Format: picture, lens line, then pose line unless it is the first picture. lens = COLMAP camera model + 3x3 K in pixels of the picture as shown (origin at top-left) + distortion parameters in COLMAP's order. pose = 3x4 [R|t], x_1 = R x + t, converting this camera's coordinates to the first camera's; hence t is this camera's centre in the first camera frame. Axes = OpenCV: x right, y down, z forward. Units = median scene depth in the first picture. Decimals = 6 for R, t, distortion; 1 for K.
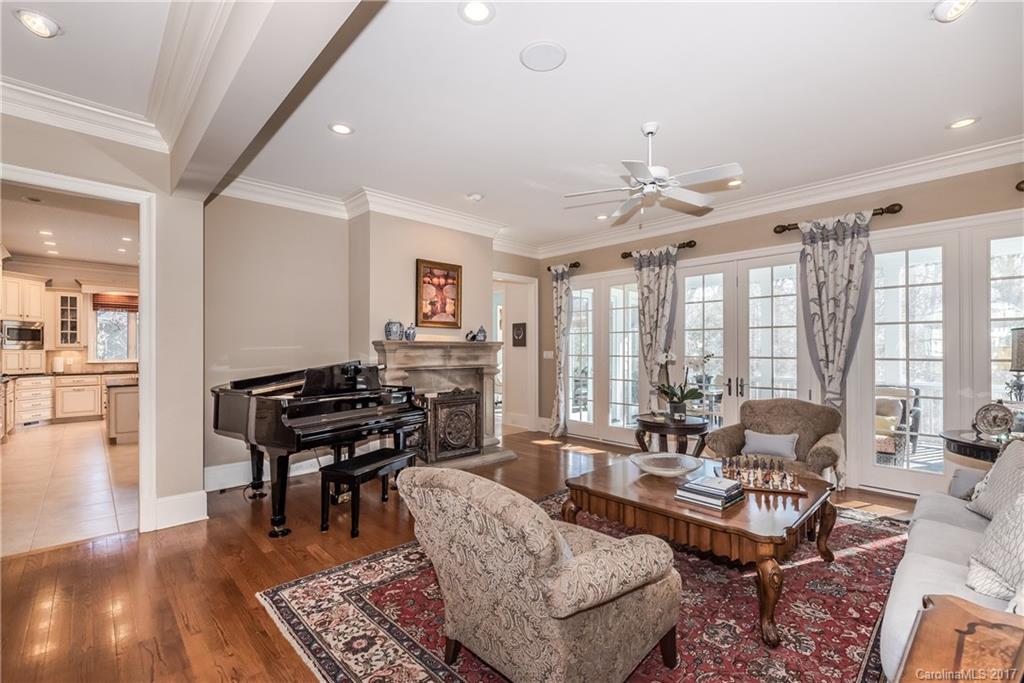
lens RADIAL K [[450.6, 0, 511.6], [0, 450.6, 352.4], [0, 0, 1]] dist [-0.002108, -0.000265]
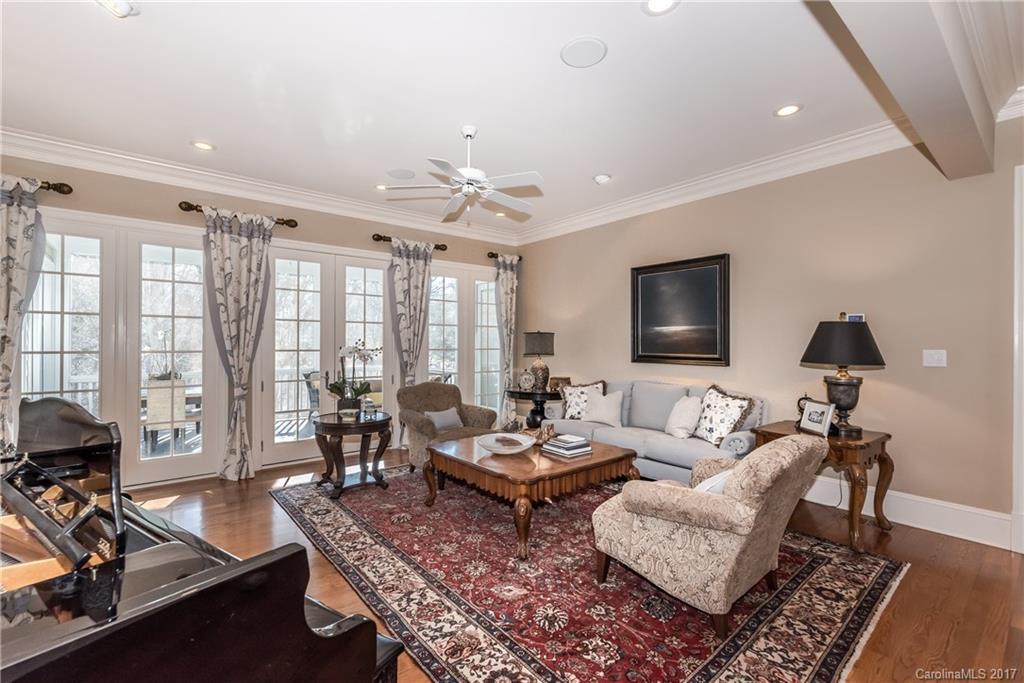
lens RADIAL K [[450.6, 0, 516.6], [0, 450.6, 334.5], [0, 0, 1]] dist [-0.002108, -0.000265]
pose [[0.057677, 0.018058, 0.998172, -0.477750], [0.001498, 0.999834, -0.018175, -0.005252], [-0.998334, 0.002543, 0.057640, 0.529902]]
